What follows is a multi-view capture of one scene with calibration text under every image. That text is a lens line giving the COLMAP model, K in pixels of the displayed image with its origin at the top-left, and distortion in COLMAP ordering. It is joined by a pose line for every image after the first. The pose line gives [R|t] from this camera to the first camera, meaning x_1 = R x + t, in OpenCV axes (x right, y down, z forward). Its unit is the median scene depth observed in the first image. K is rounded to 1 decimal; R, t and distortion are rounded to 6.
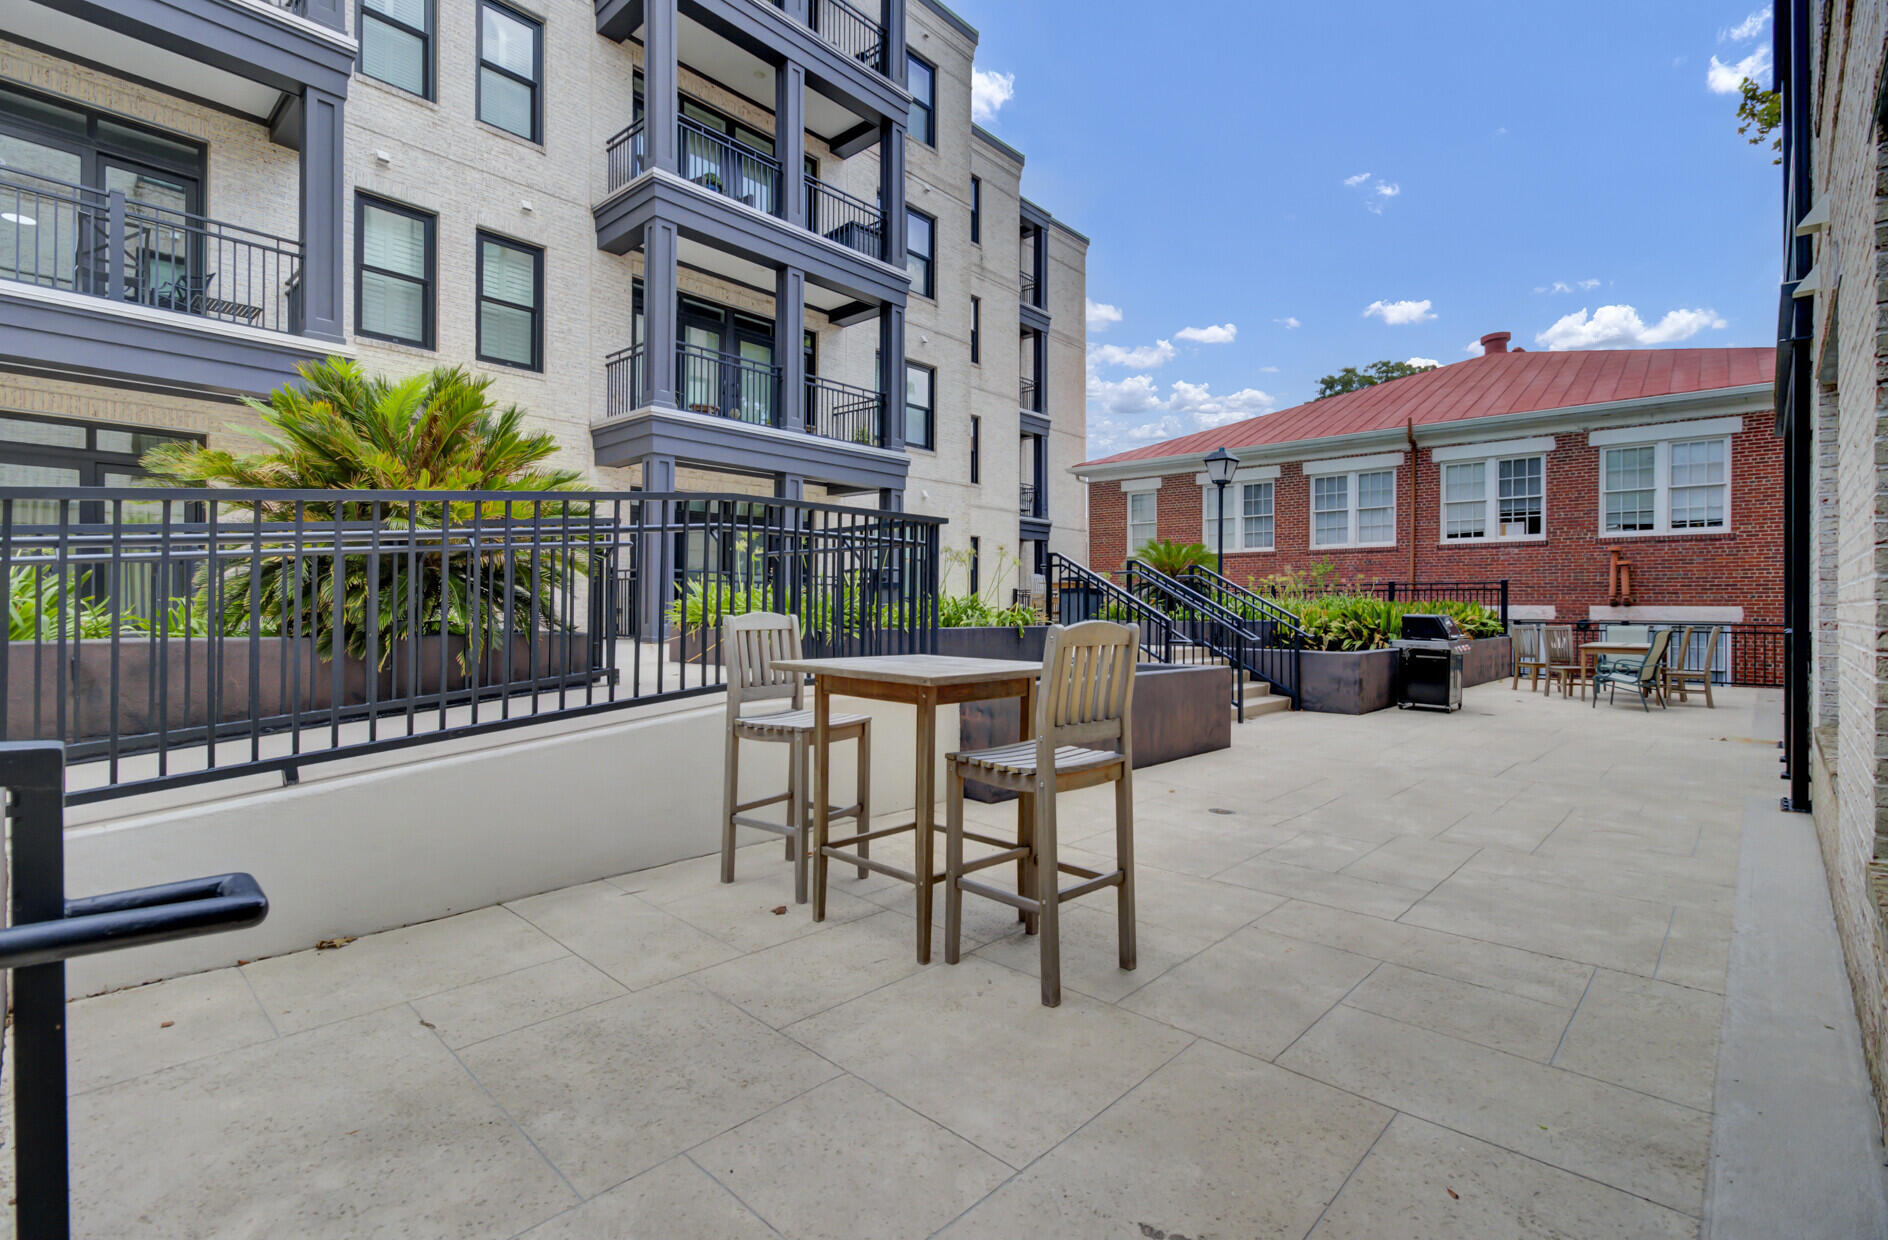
lens RADIAL K [[860.1, 0, 939.8], [0, 860.1, 611.3], [0, 0, 1]] dist [-0.012374, 0.003809]
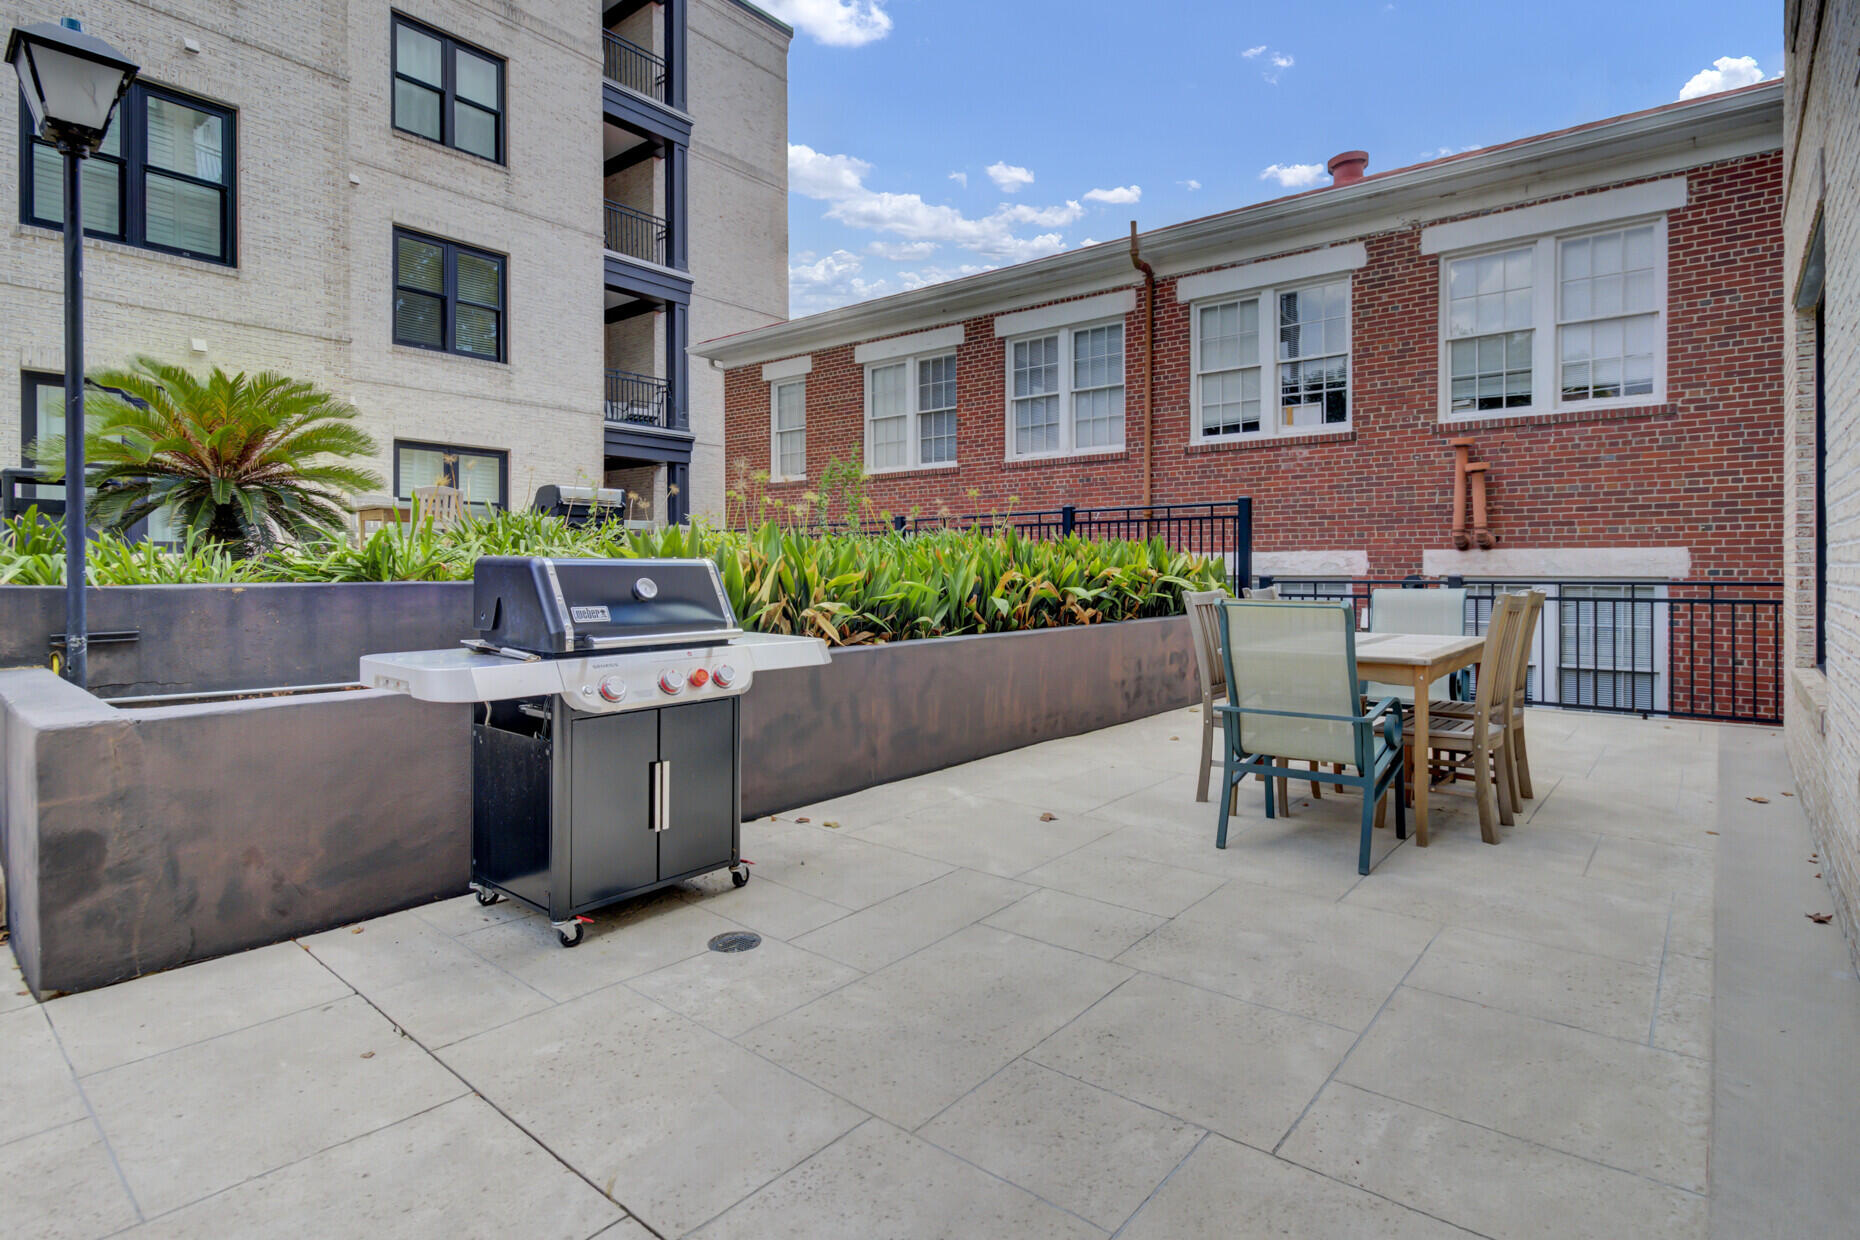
lens RADIAL K [[929.6, 0, 939.6], [0, 929.6, 577.9], [0, 0, 1]] dist [-0.004551, -0.000092]
pose [[0.996902, -0.010876, 0.077900, 0.380598], [0.010309, 0.999917, 0.007681, 0.003497], [-0.077977, -0.006854, 0.996932, 0.407316]]
